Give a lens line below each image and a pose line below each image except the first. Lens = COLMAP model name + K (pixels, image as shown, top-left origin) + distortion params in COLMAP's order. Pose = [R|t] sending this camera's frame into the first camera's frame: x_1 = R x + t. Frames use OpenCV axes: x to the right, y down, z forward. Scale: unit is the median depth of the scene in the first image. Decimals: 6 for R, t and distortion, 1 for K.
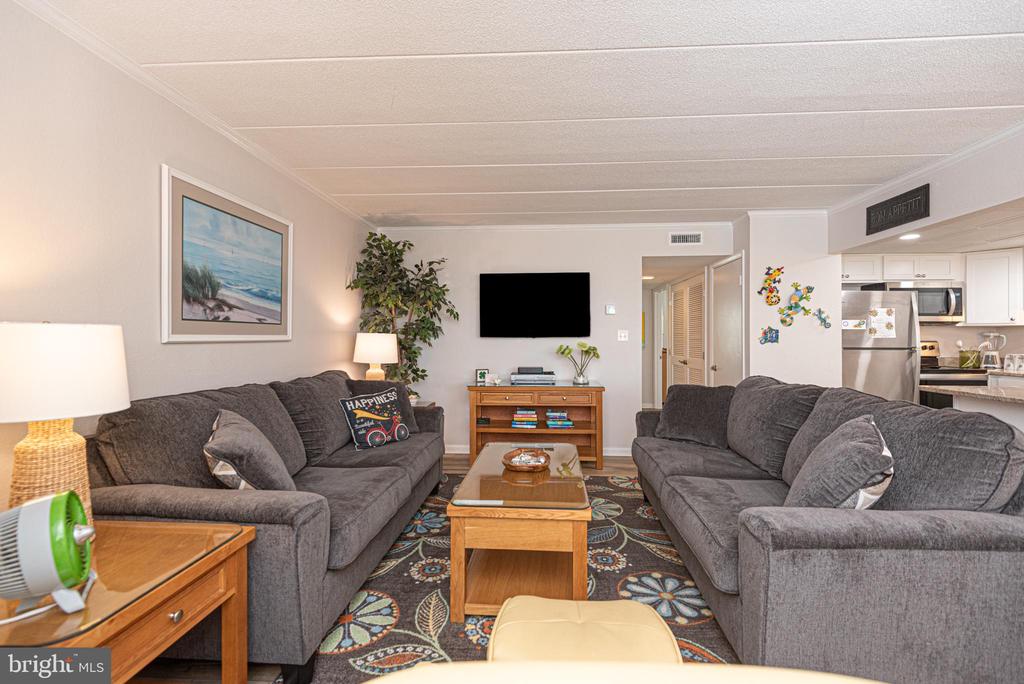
lens RADIAL K [[476.5, 0, 521.6], [0, 476.5, 336.8], [0, 0, 1]] dist [0.011539, -0.004854]
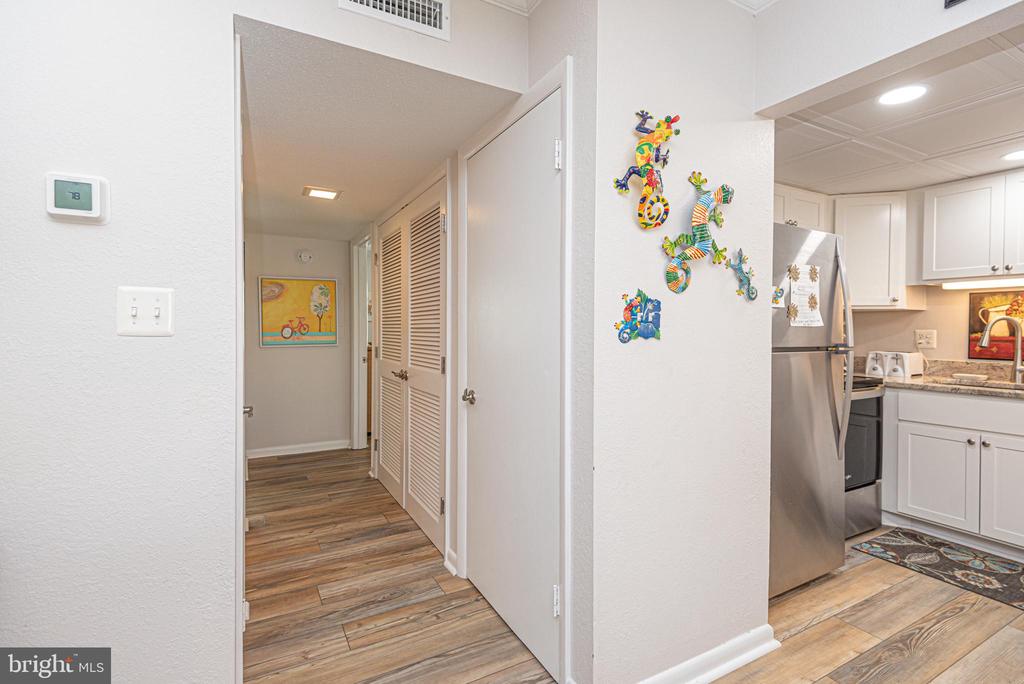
lens RADIAL K [[476.5, 0, 503.1], [0, 476.5, 332.3], [0, 0, 1]] dist [0.011539, -0.004854]
pose [[0.862938, 0.000062, 0.505309, 0.267480], [-0.005193, 0.999948, 0.008745, 0.004792], [-0.505282, -0.010170, 0.862894, 0.764177]]
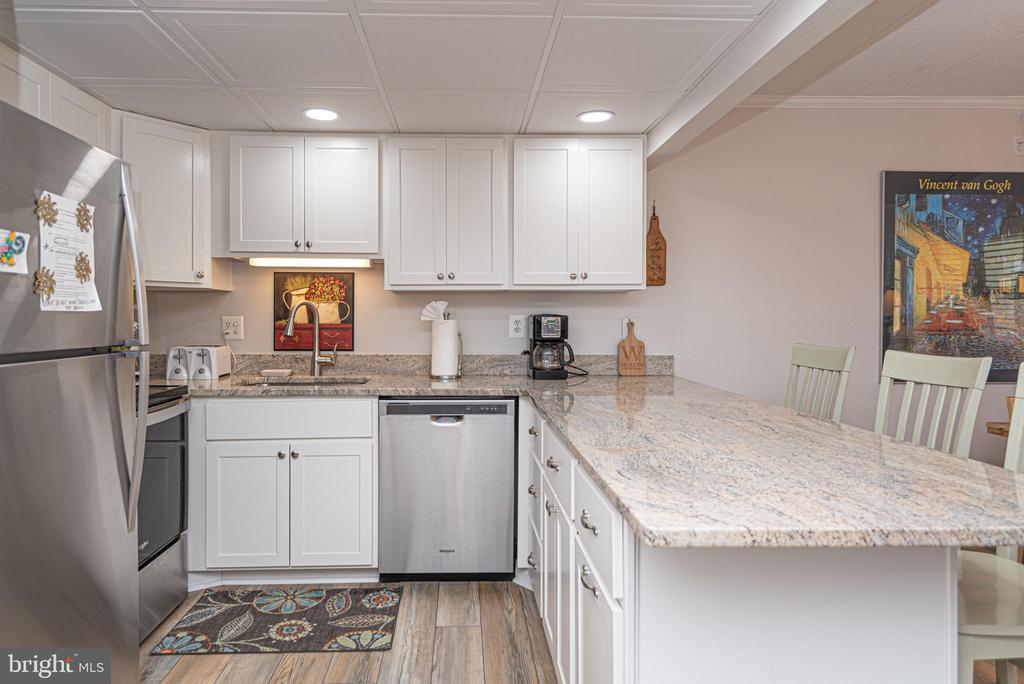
lens RADIAL K [[626.9, 0, 461.9], [0, 626.9, 318.3], [0, 0, 1]] dist [0.018144, -0.012208]
pose [[-0.048635, -0.001819, 0.998815, 0.416322], [-0.001240, 0.999998, 0.001761, 0.004603], [-0.998816, -0.001153, -0.048637, 0.827011]]
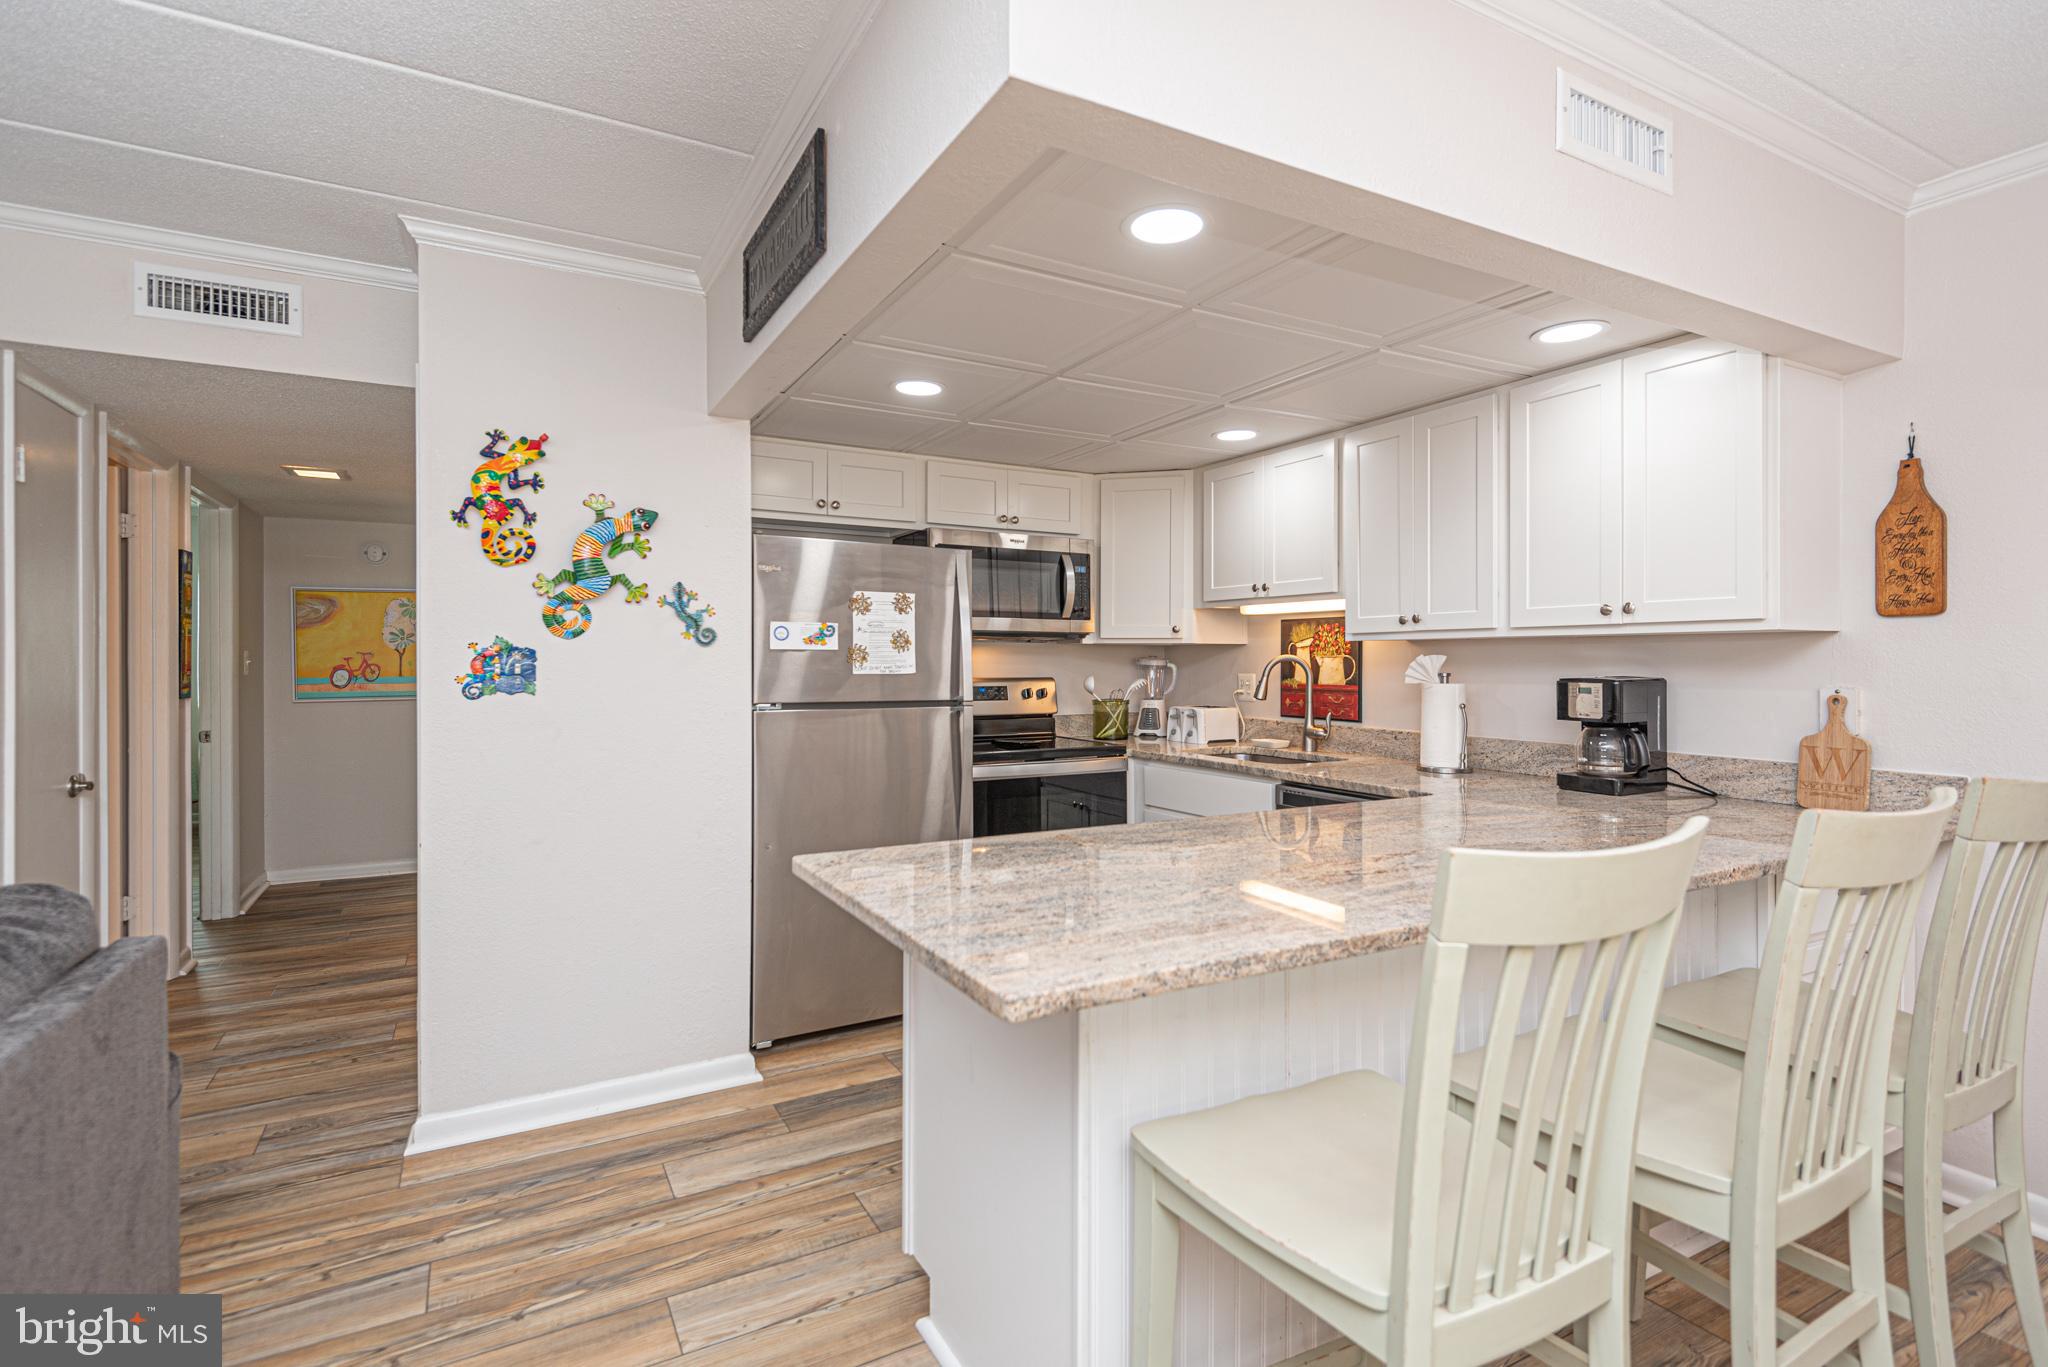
lens RADIAL K [[953.0, 0, 1031.7], [0, 953.0, 652.6], [0, 0, 1]] dist [0.011539, -0.004854]
pose [[0.852040, 0.005082, 0.523453, 0.492069], [-0.002345, 0.999980, -0.005892, -0.010659], [-0.523472, 0.003793, 0.852034, 0.349667]]
